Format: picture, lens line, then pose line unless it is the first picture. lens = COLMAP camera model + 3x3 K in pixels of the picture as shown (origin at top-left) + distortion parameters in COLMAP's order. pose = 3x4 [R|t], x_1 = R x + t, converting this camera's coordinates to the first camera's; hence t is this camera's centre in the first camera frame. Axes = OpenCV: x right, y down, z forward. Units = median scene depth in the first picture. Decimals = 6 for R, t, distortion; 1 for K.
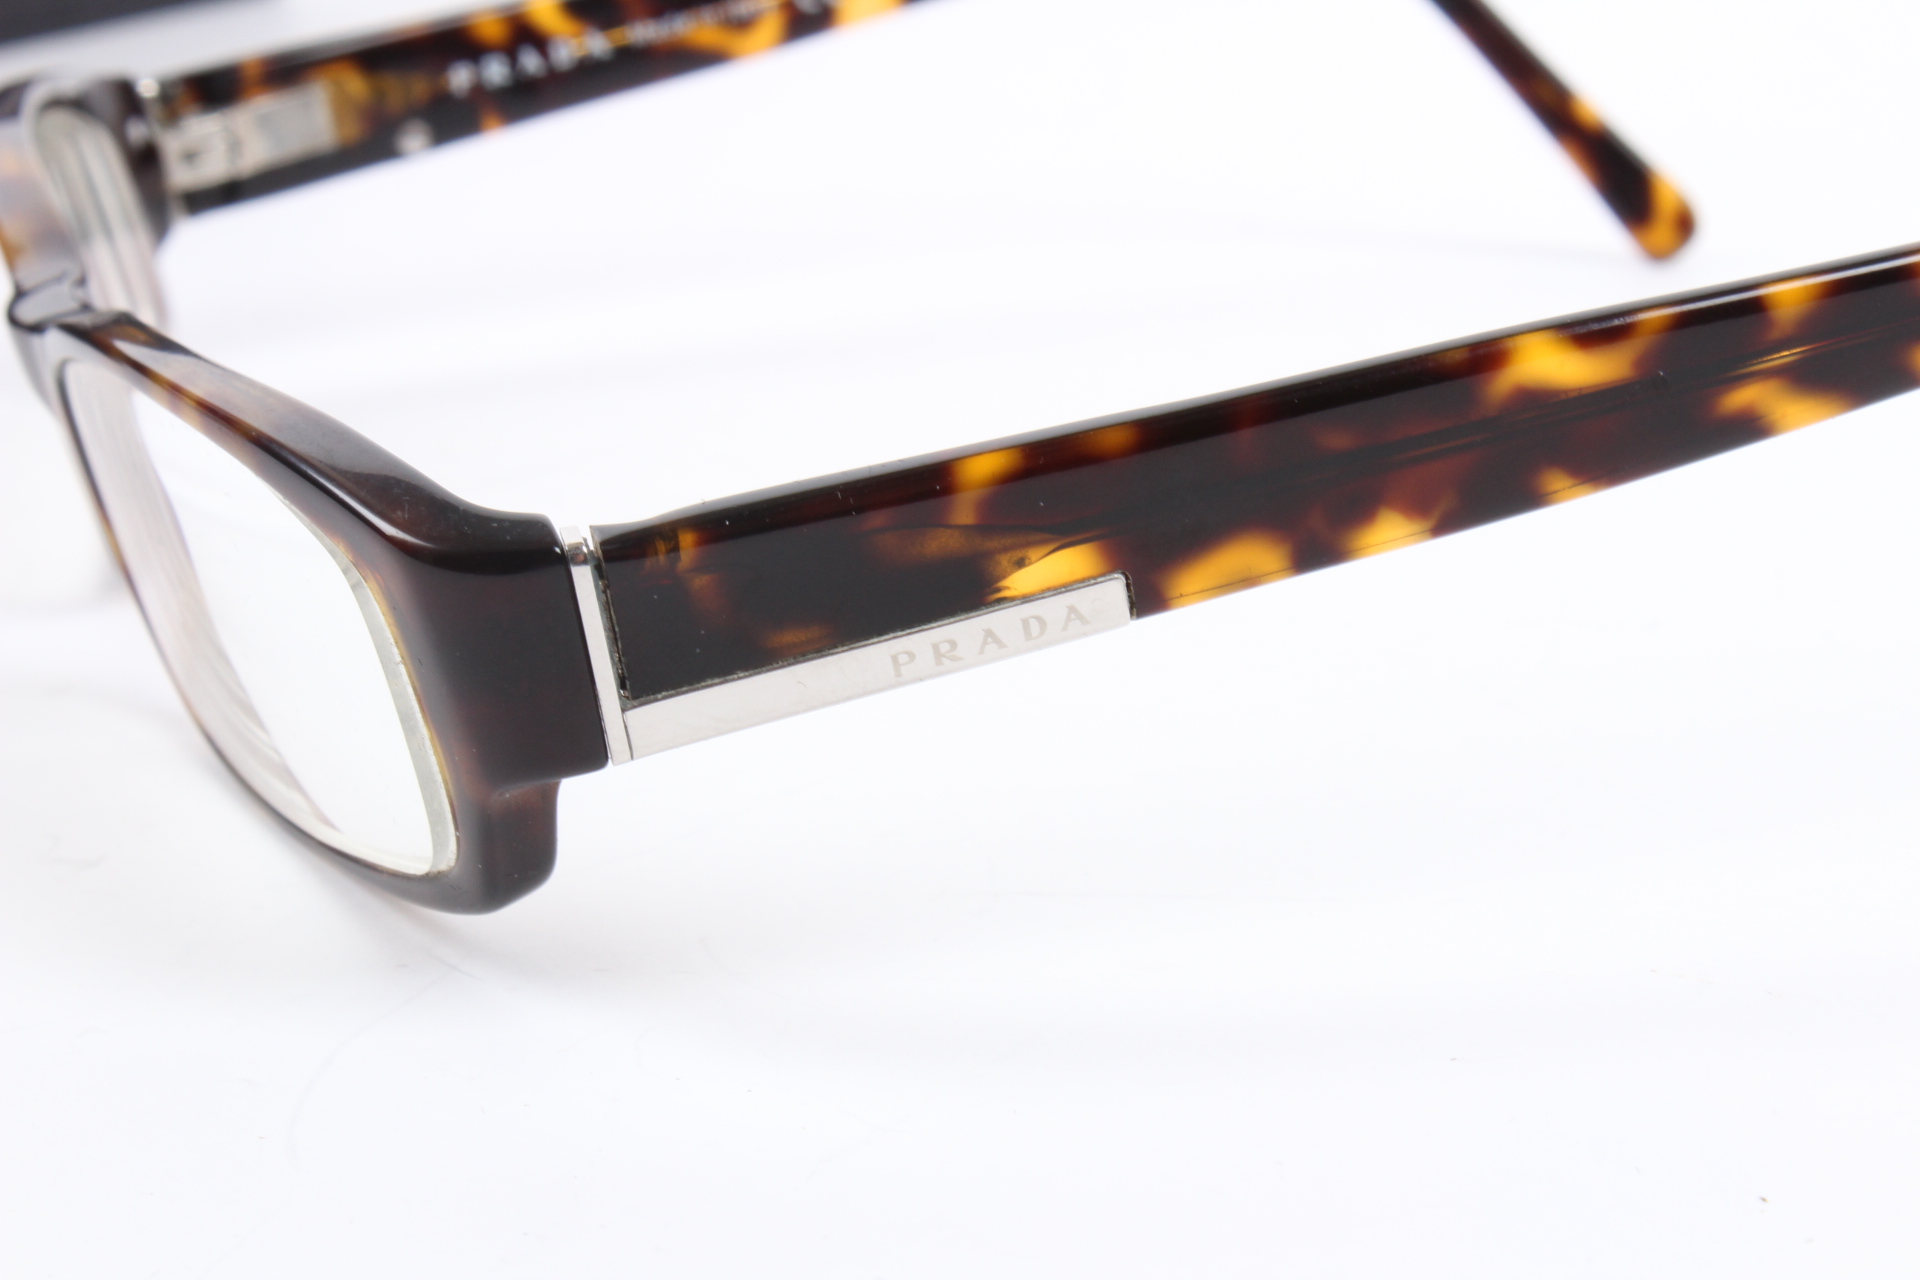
lens RADIAL K [[4087.0, 0, 960.0], [0, 4087.0, 640.0], [0, 0, 1]] dist [-0.066834, 0.128333]
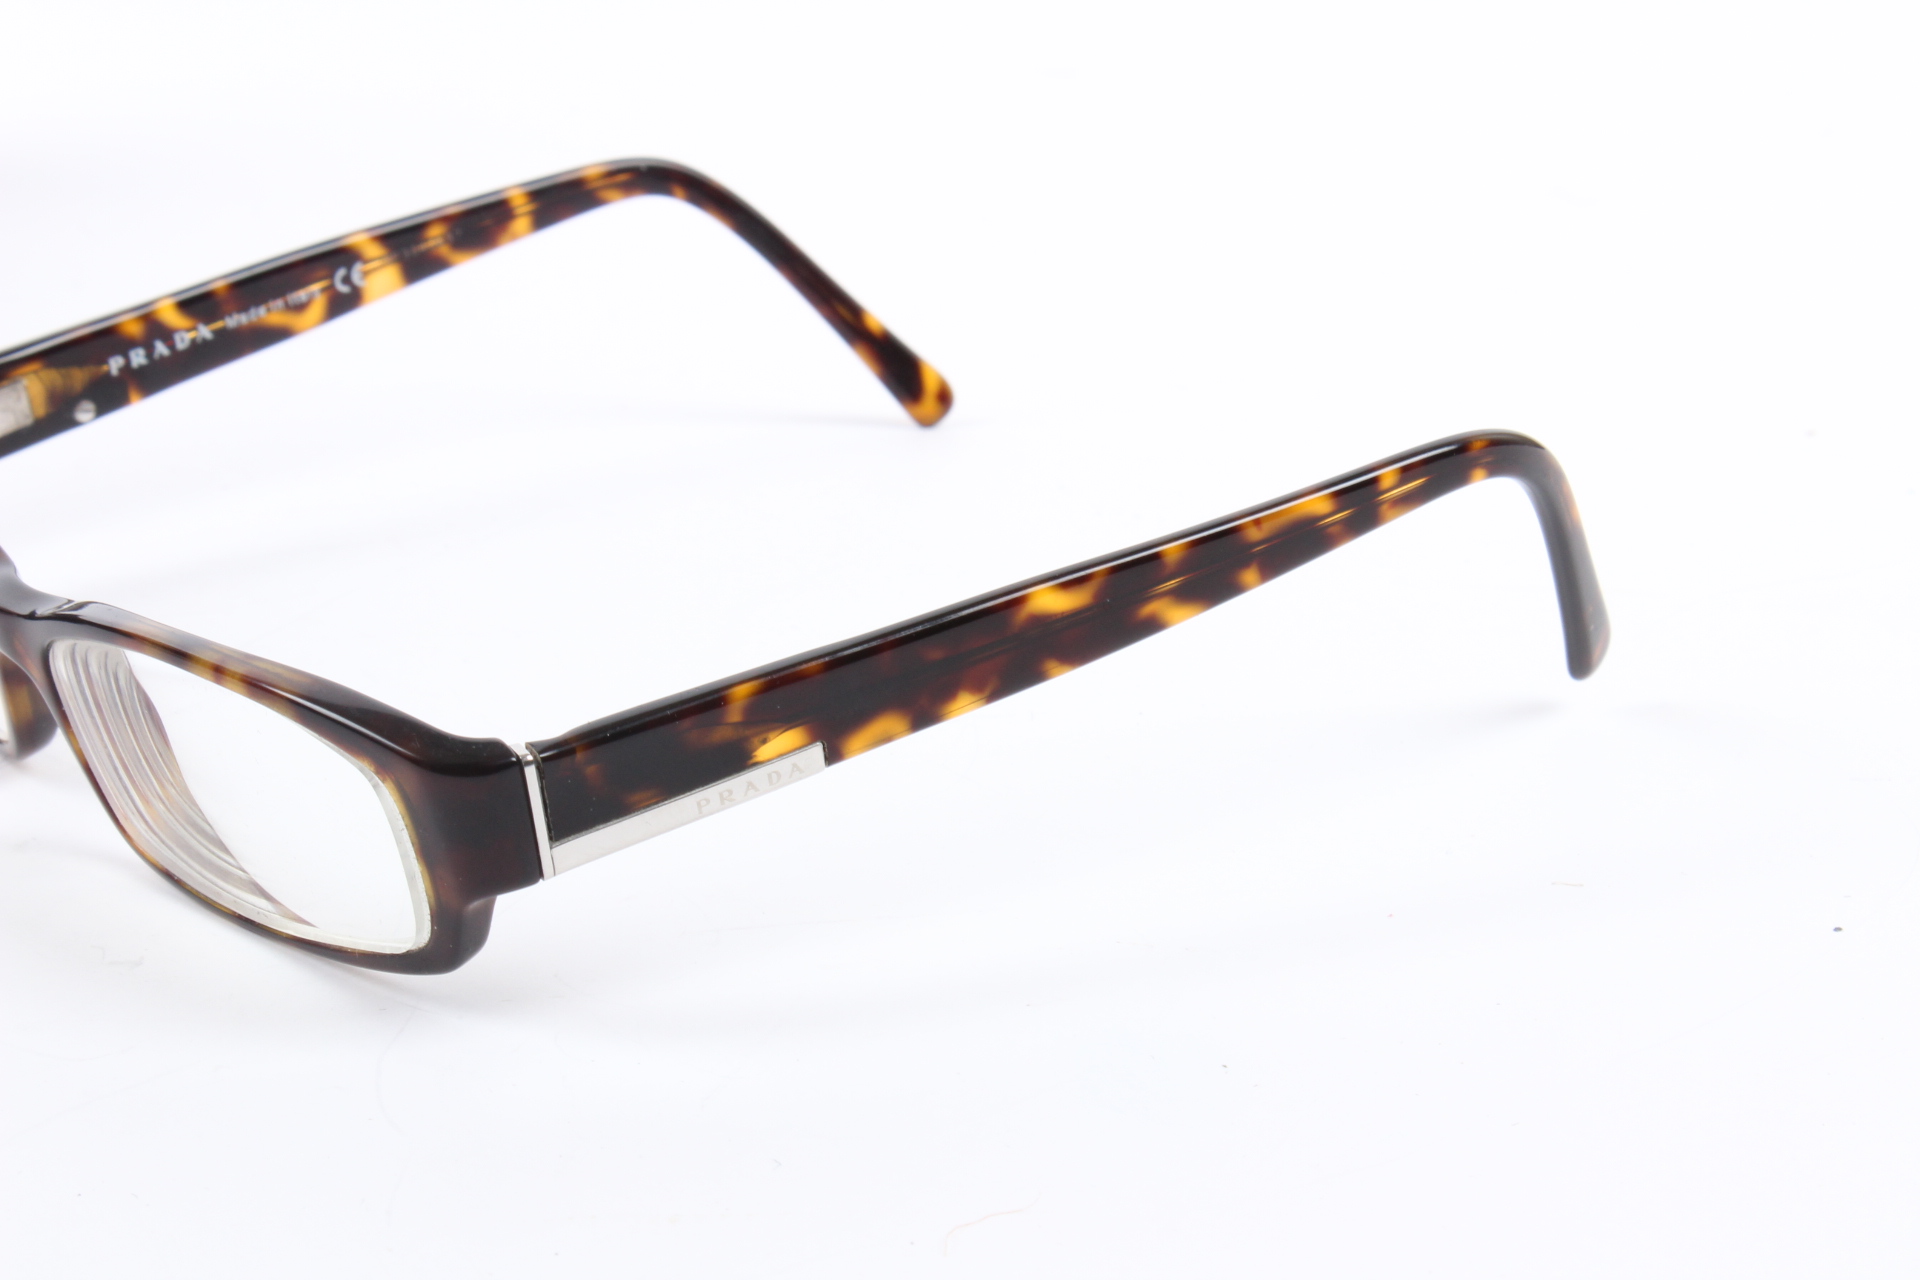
lens RADIAL K [[4087.0, 0, 960.0], [0, 4087.0, 640.0], [0, 0, 1]] dist [-0.066834, 0.128333]
pose [[0.962739, -0.074708, 0.259910, -0.346695], [0.069983, 0.997172, 0.027397, -0.101768], [-0.261222, -0.008187, 0.965244, -0.672026]]
